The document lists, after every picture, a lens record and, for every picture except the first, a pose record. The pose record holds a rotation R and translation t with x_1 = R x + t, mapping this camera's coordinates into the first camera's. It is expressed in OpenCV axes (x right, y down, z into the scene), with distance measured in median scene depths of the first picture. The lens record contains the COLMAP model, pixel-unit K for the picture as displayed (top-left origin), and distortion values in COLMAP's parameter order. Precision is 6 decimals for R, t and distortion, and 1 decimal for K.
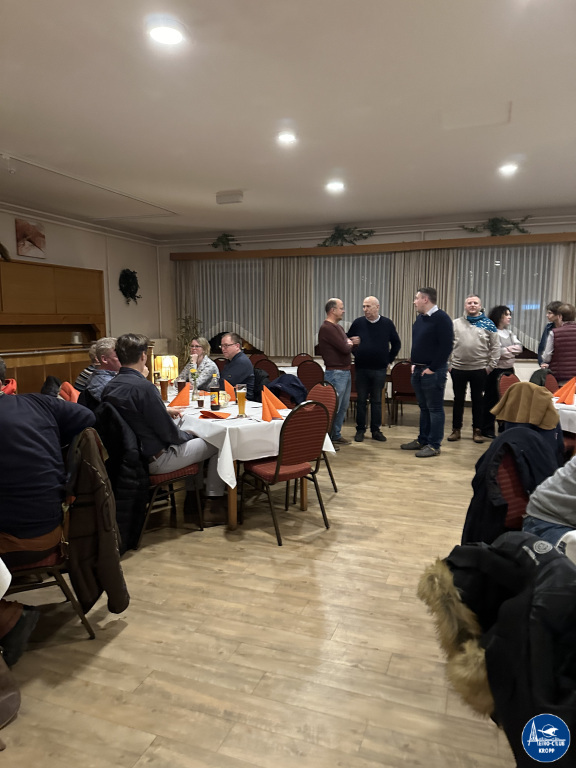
lens RADIAL K [[538.9, 0, 296.7], [0, 538.9, 374.9], [0, 0, 1]] dist [0.068092, -0.062163]
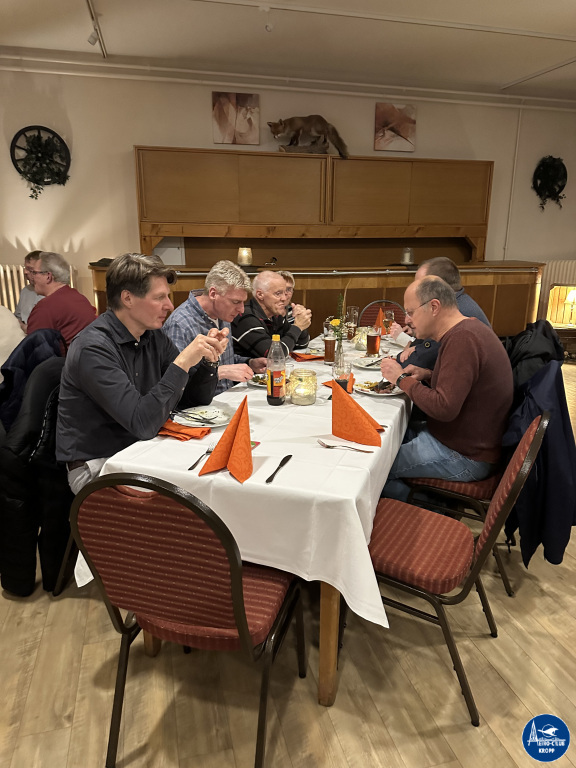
lens RADIAL K [[538.9, 0, 296.7], [0, 538.9, 374.9], [0, 0, 1]] dist [0.068092, -0.062163]
pose [[0.575854, 0.210599, -0.789962, 0.213084], [-0.088368, 0.976625, 0.195944, -0.057356], [0.812763, -0.043028, 0.581004, 0.609650]]
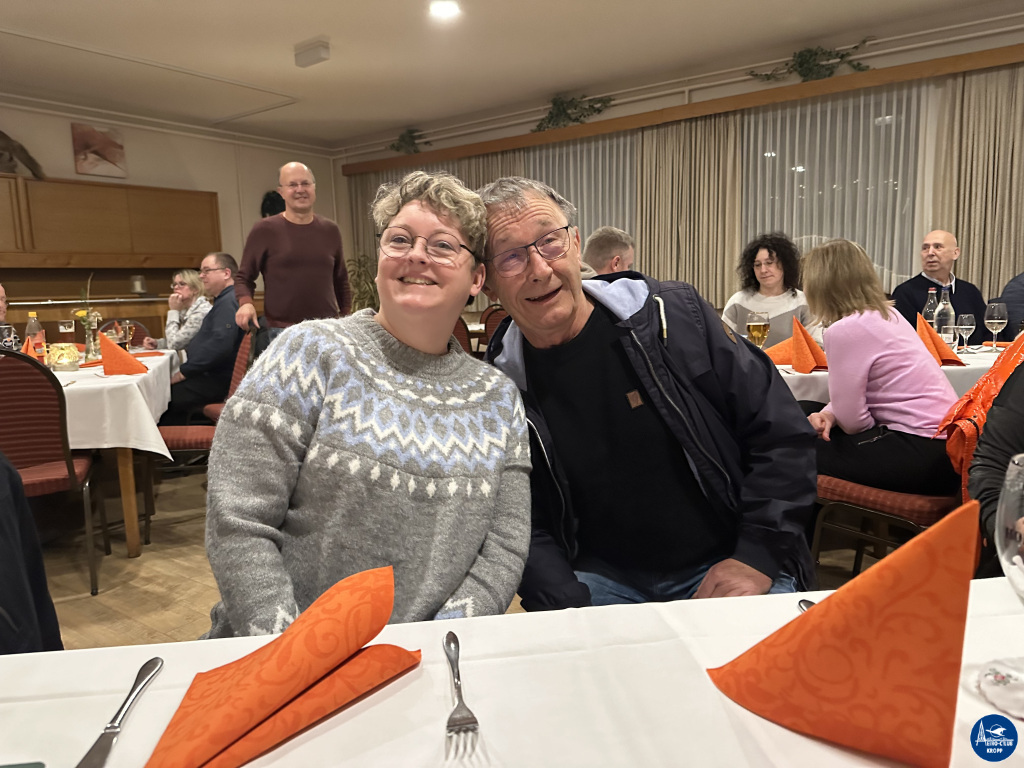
lens RADIAL K [[726.1, 0, 512.0], [0, 726.1, 384.0], [0, 0, 1]] dist [0.029031, -0.040832]
pose [[0.961240, 0.006735, -0.275632, 0.471714], [0.003670, 0.999300, 0.037219, 0.041319], [0.275690, -0.036788, 0.960542, 0.317354]]
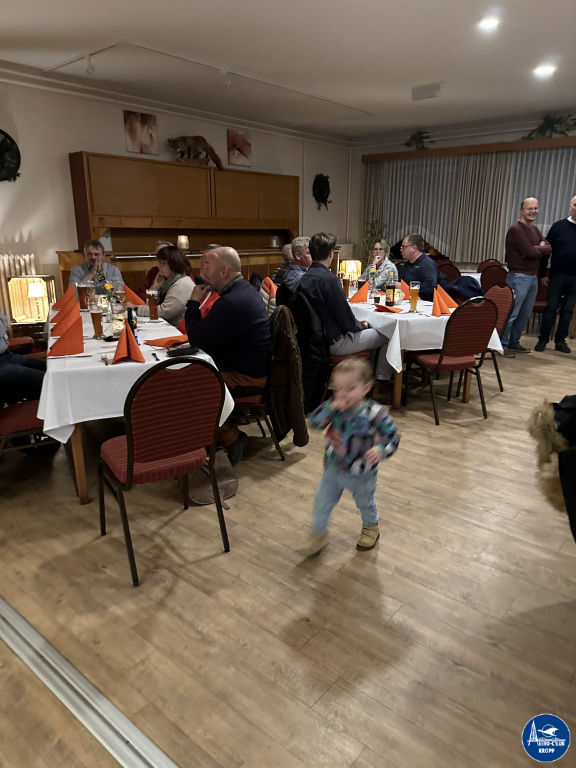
lens RADIAL K [[536.9, 0, 287.9], [0, 536.9, 381.4], [0, 0, 1]] dist [0.128906, -0.187064]
pose [[0.938102, 0.095696, -0.332875, 0.030080], [-0.036669, 0.983113, 0.179290, 0.021526], [0.344411, -0.155986, 0.925769, -0.097965]]
